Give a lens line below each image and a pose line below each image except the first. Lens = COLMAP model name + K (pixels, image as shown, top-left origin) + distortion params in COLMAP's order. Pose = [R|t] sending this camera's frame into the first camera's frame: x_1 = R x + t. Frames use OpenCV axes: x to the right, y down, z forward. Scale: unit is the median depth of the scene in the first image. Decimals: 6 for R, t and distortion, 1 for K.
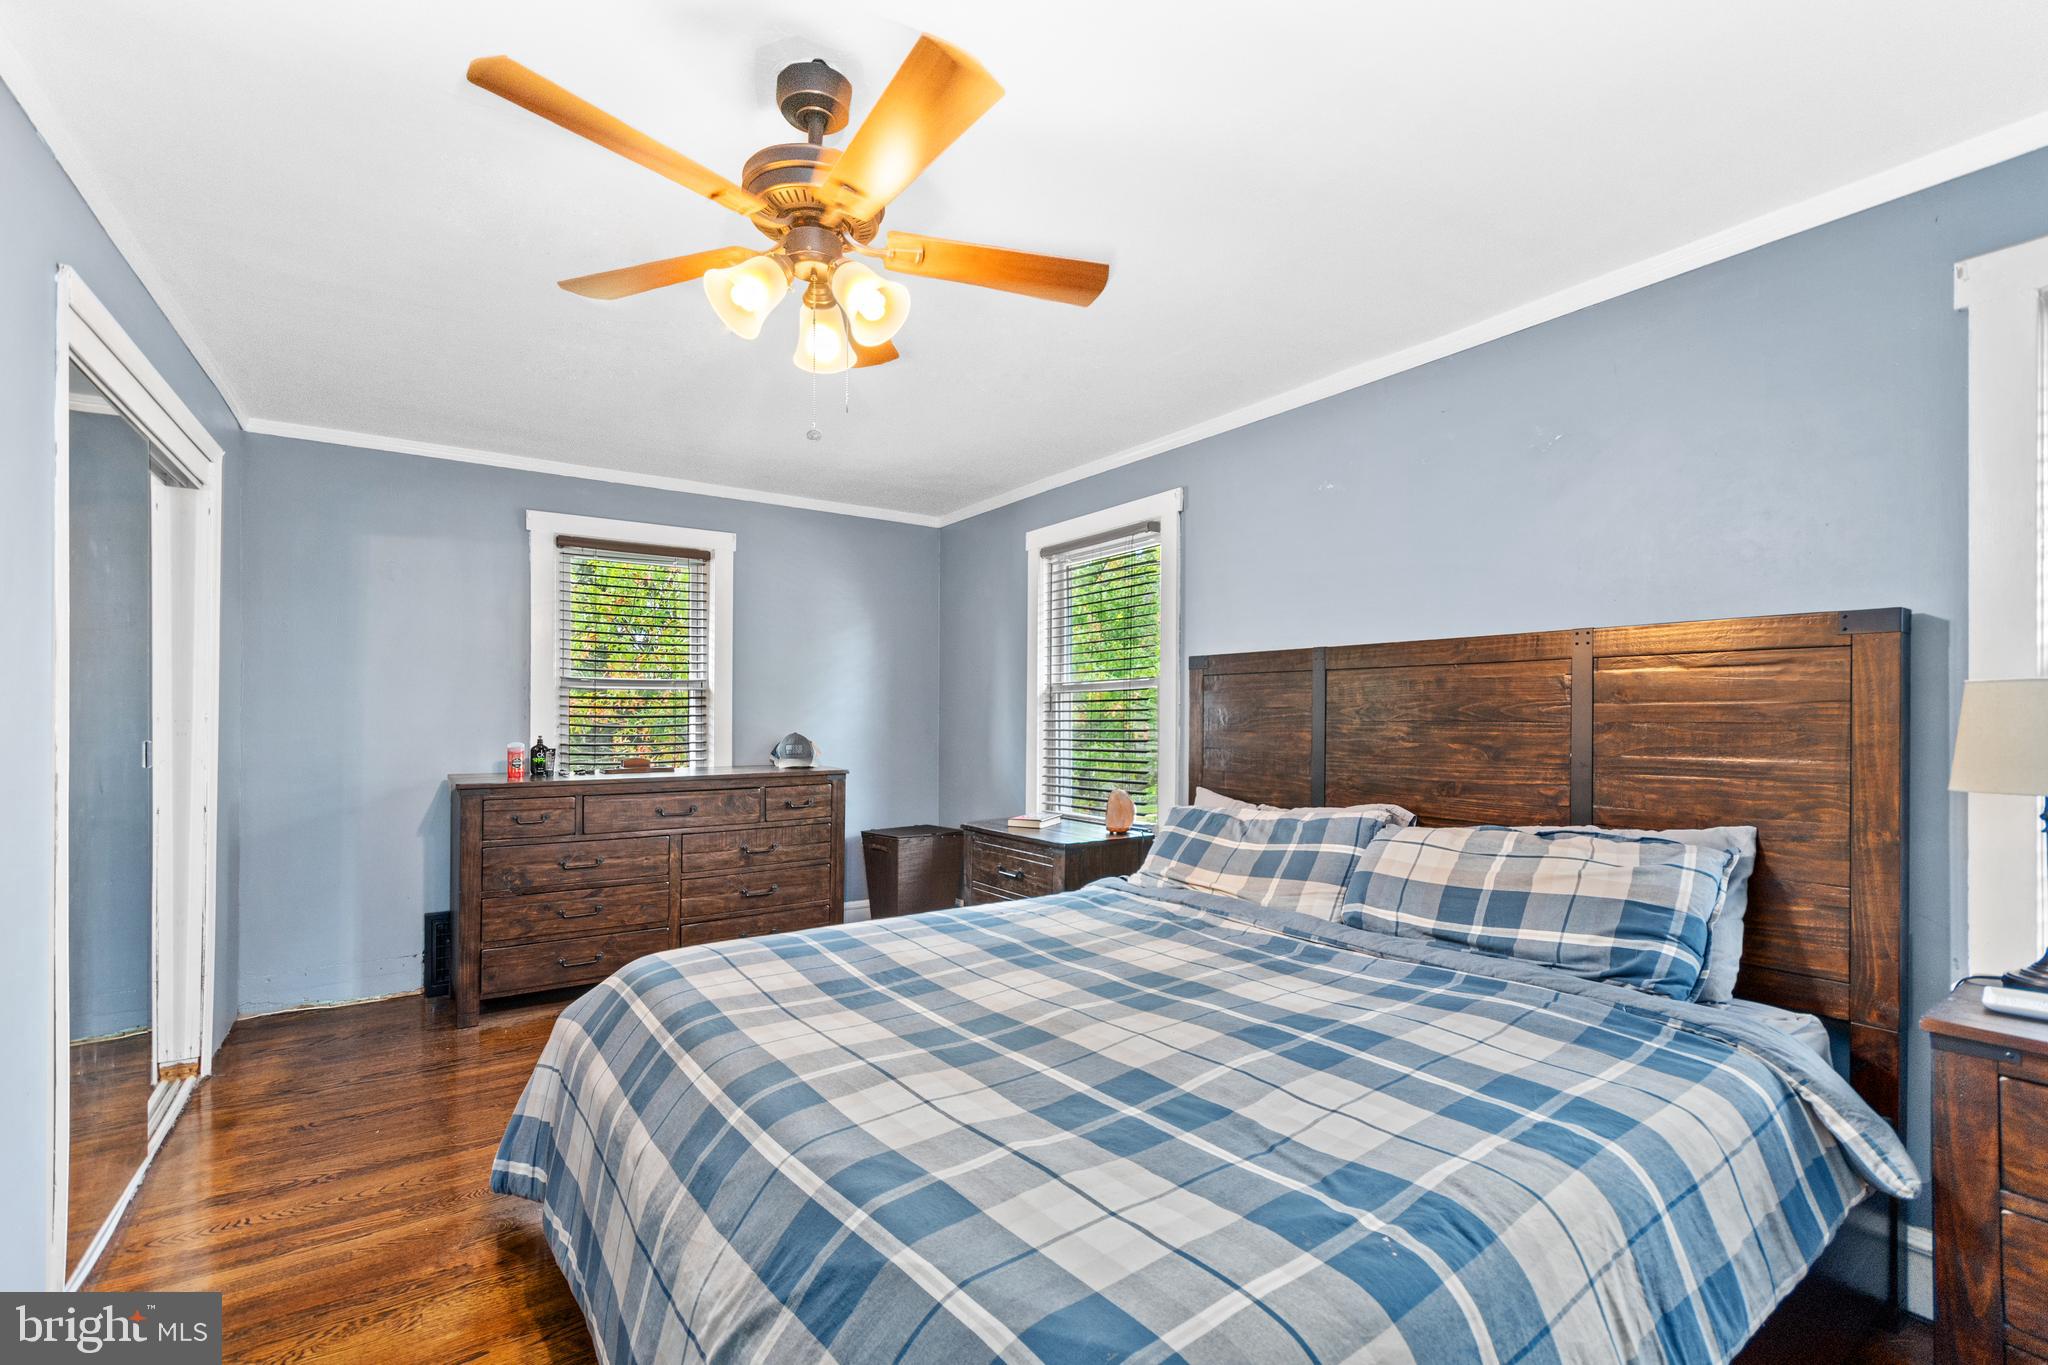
lens RADIAL K [[921.4, 0, 1033.1], [0, 921.4, 712.5], [0, 0, 1]] dist [0.000312, 0.001964]
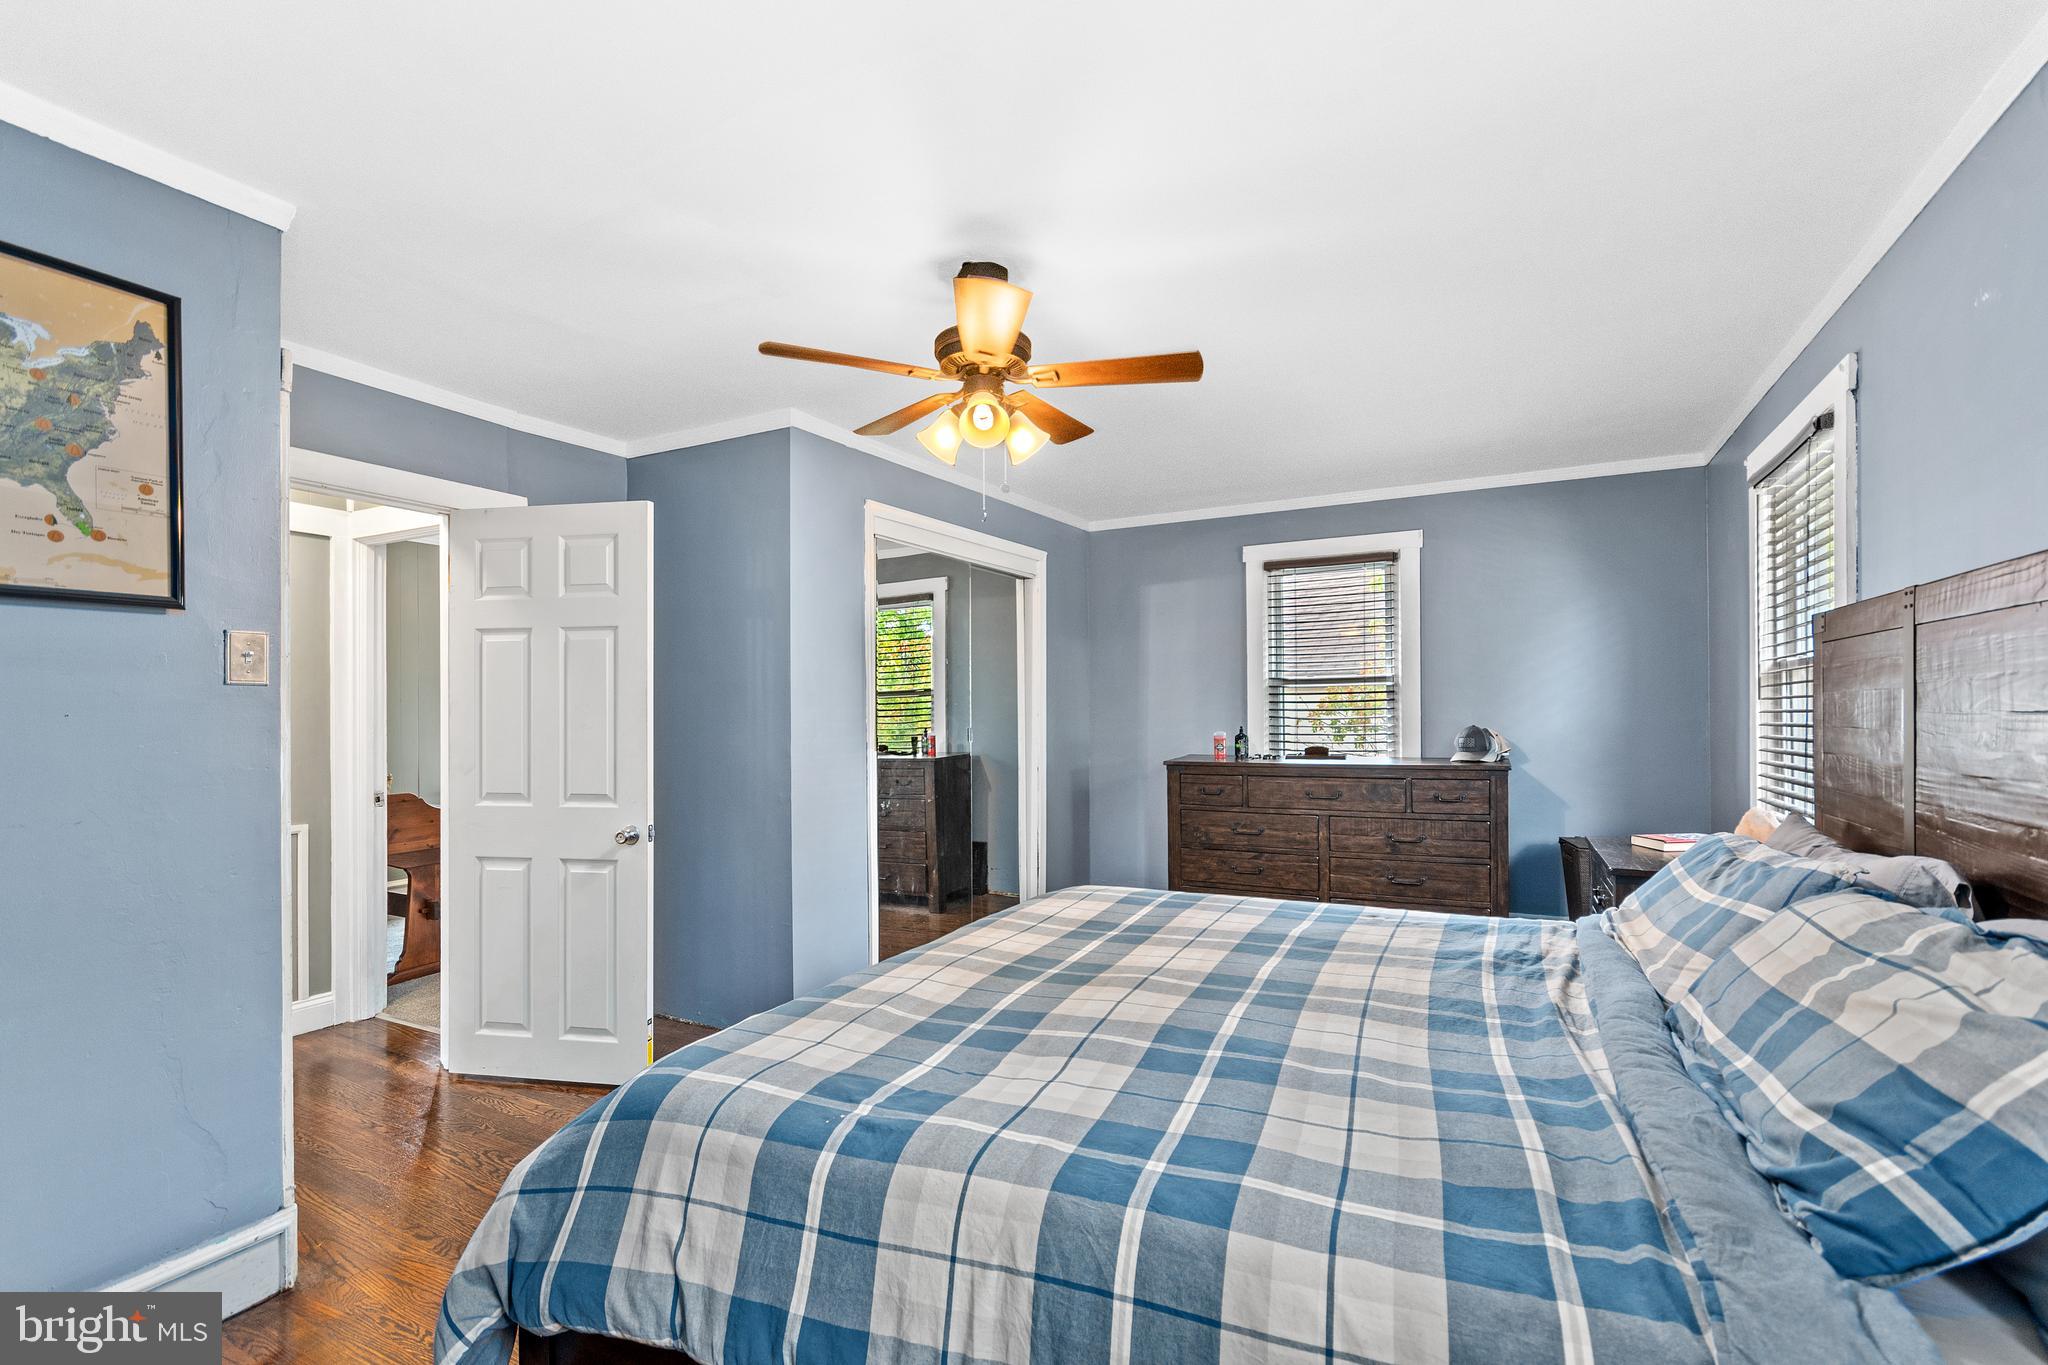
lens RADIAL K [[921.4, 0, 1026.3], [0, 921.4, 693.0], [0, 0, 1]] dist [0.000312, 0.001964]
pose [[0.456350, -0.023803, -0.889482, 0.434848], [0.014451, 0.999709, -0.019339, 0.000320], [0.889683, -0.004029, 0.456561, 0.165672]]
